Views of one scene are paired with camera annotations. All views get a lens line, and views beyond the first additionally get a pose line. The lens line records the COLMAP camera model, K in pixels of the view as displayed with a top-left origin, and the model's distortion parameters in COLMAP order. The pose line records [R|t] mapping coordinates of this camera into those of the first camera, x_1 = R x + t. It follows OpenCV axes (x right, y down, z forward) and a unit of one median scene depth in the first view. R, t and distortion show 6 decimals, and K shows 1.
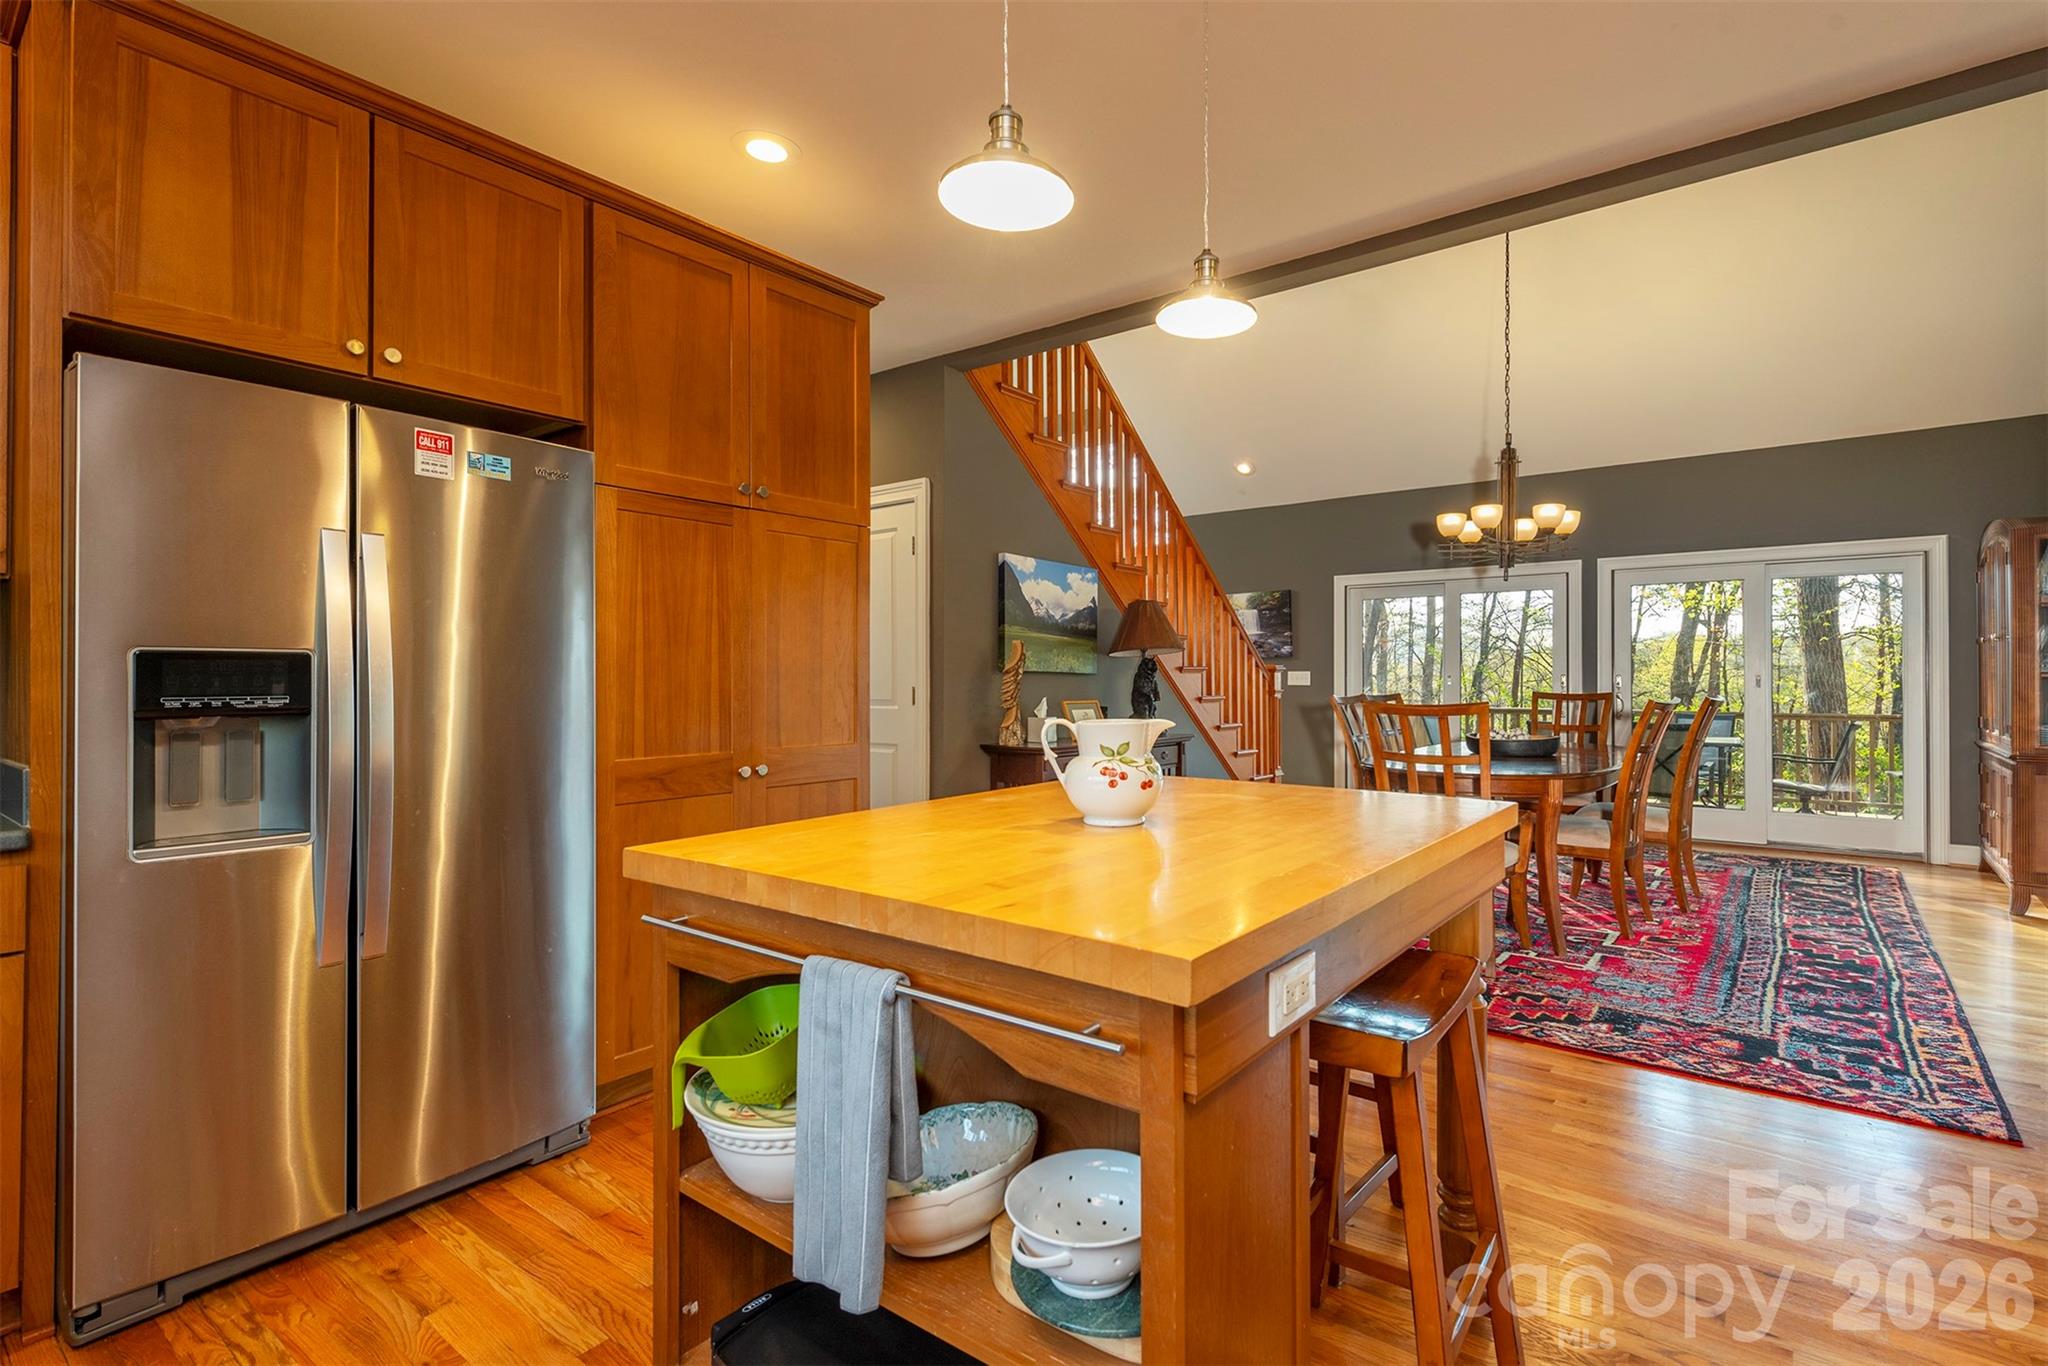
lens RADIAL K [[942.0, 0, 1101.7], [0, 942.0, 671.7], [0, 0, 1]] dist [0.021070, -0.005970]
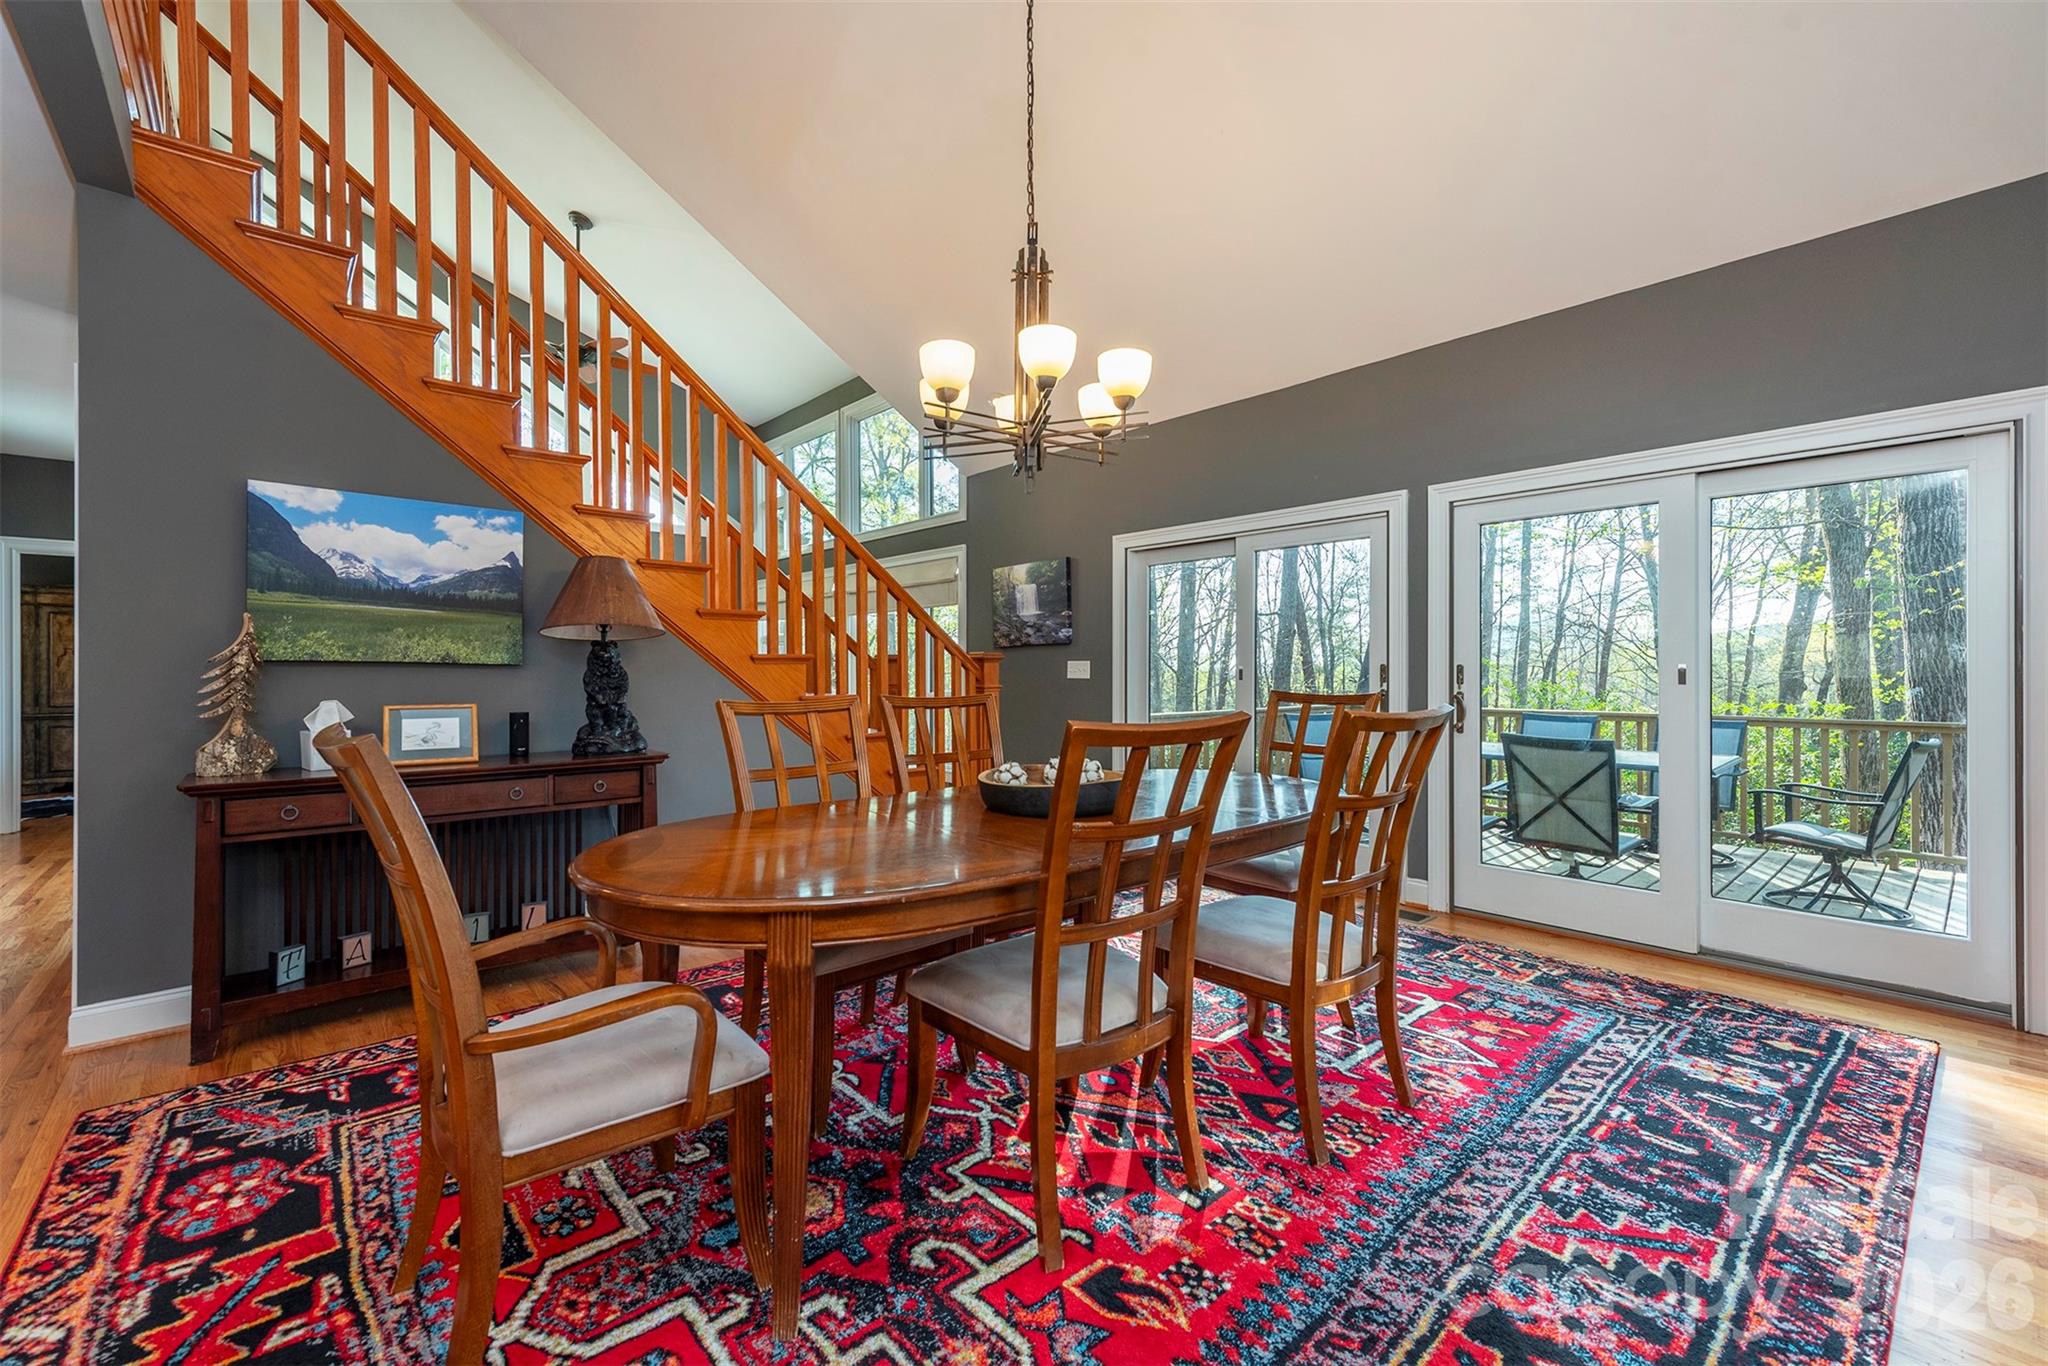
lens RADIAL K [[848.9, 0, 1005.2], [0, 848.9, 666.2], [0, 0, 1]] dist [0.016654, -0.004873]
pose [[0.976053, -0.004195, -0.217493, 0.837115], [0.004571, 0.999989, 0.001223, 0.007586], [0.217486, -0.002187, 0.976061, 0.828589]]
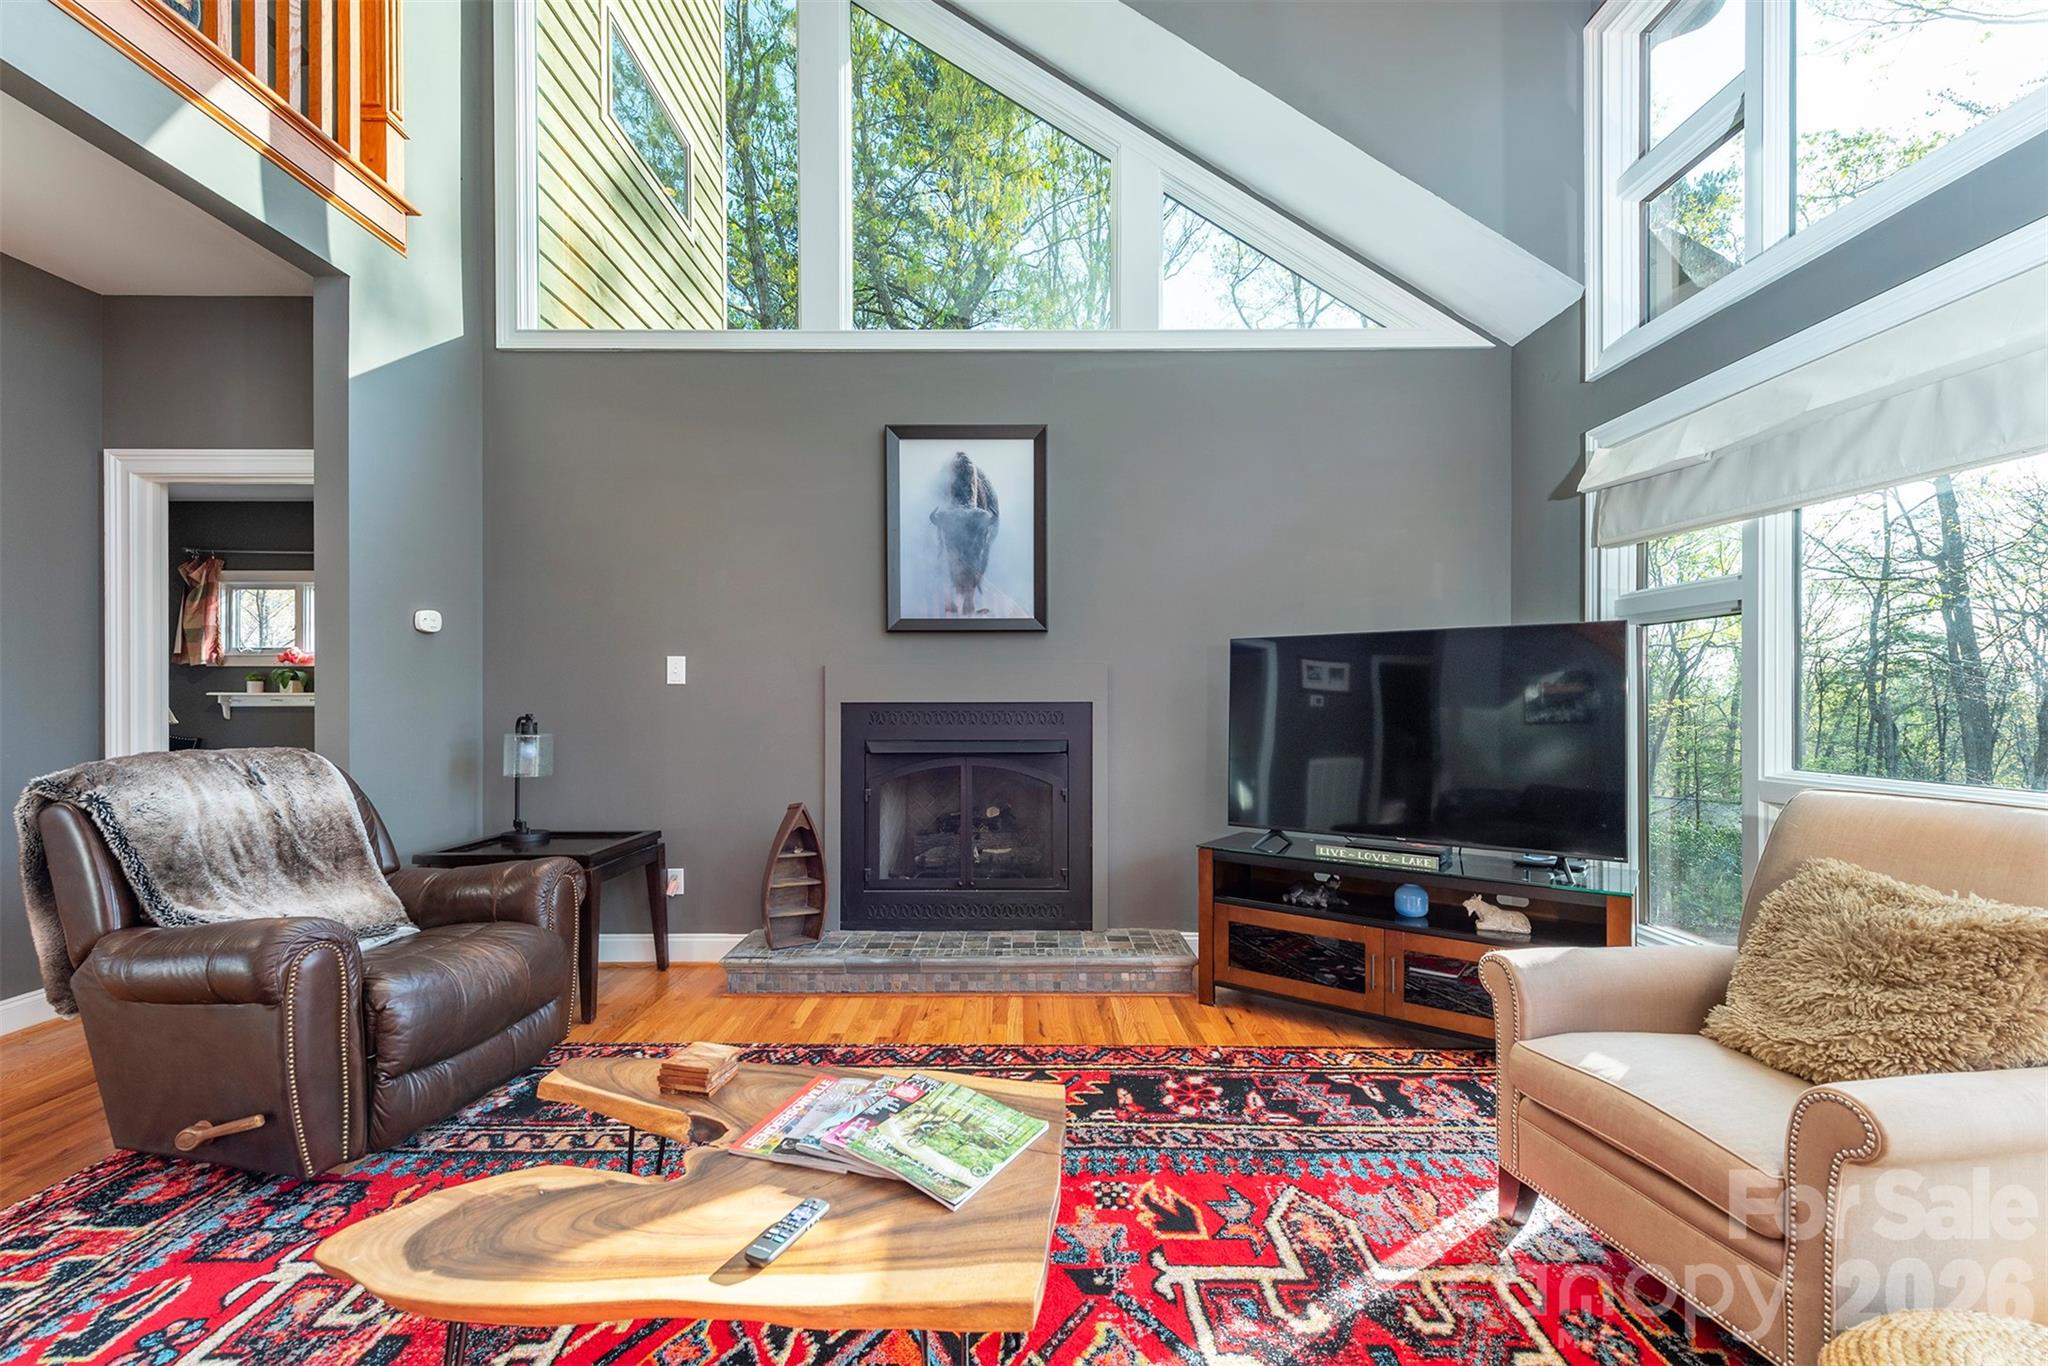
lens RADIAL K [[848.9, 0, 1014.5], [0, 848.9, 699.1], [0, 0, 1]] dist [0.016654, -0.004873]
pose [[-0.587860, -0.000662, 0.808962, 0.357294], [-0.004433, 0.999987, -0.002403, 0.005506], [-0.808950, -0.004998, -0.587856, 1.794413]]
